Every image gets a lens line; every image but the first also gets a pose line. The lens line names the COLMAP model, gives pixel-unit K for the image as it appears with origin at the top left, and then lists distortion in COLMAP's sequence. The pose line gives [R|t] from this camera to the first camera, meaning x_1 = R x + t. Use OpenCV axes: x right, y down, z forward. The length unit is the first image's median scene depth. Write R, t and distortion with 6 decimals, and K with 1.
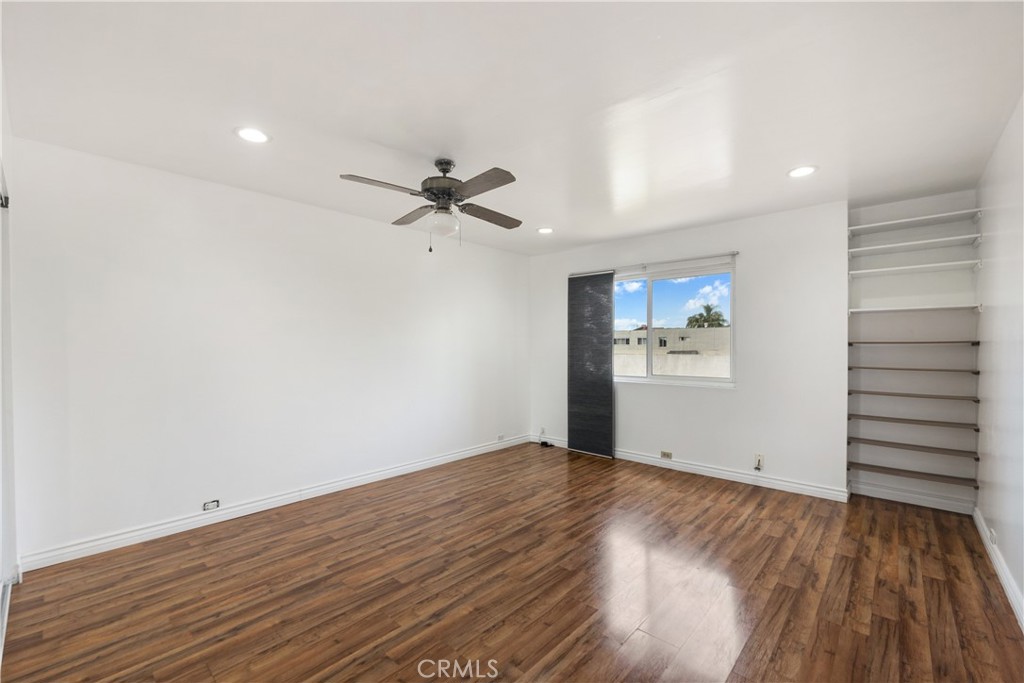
lens RADIAL K [[429.4, 0, 509.5], [0, 429.4, 349.4], [0, 0, 1]] dist [-0.005715, -0.000632]
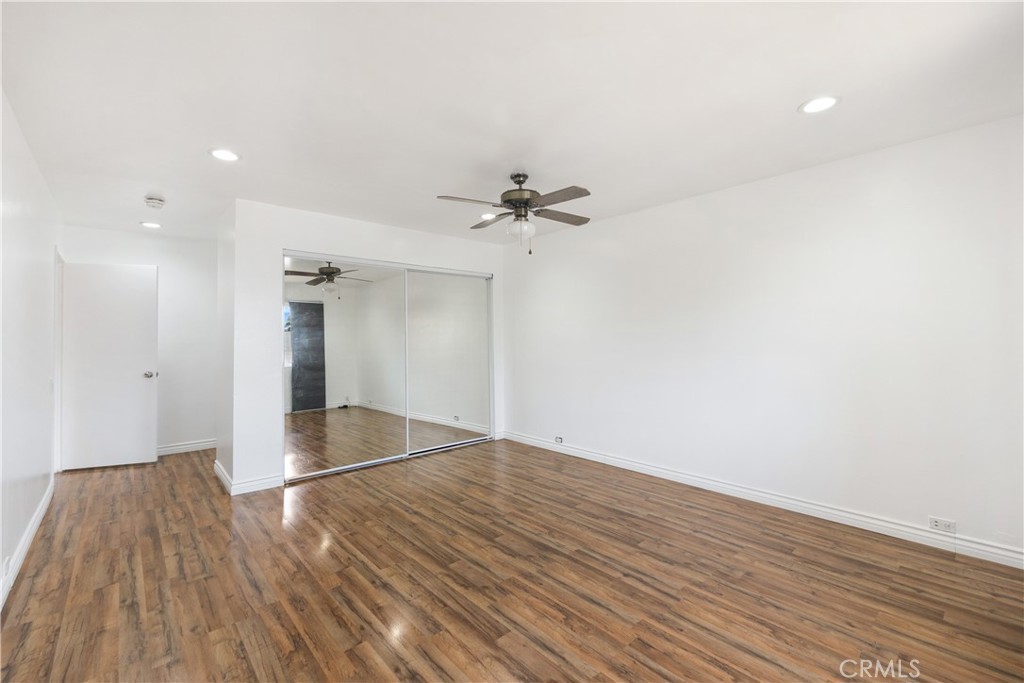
lens RADIAL K [[429.4, 0, 505.7], [0, 429.4, 337.4], [0, 0, 1]] dist [-0.005715, -0.000632]
pose [[-0.098551, -0.001087, -0.995131, 0.861012], [-0.001374, 0.999999, -0.000956, -0.007946], [0.995131, 0.001273, -0.098552, 0.946885]]
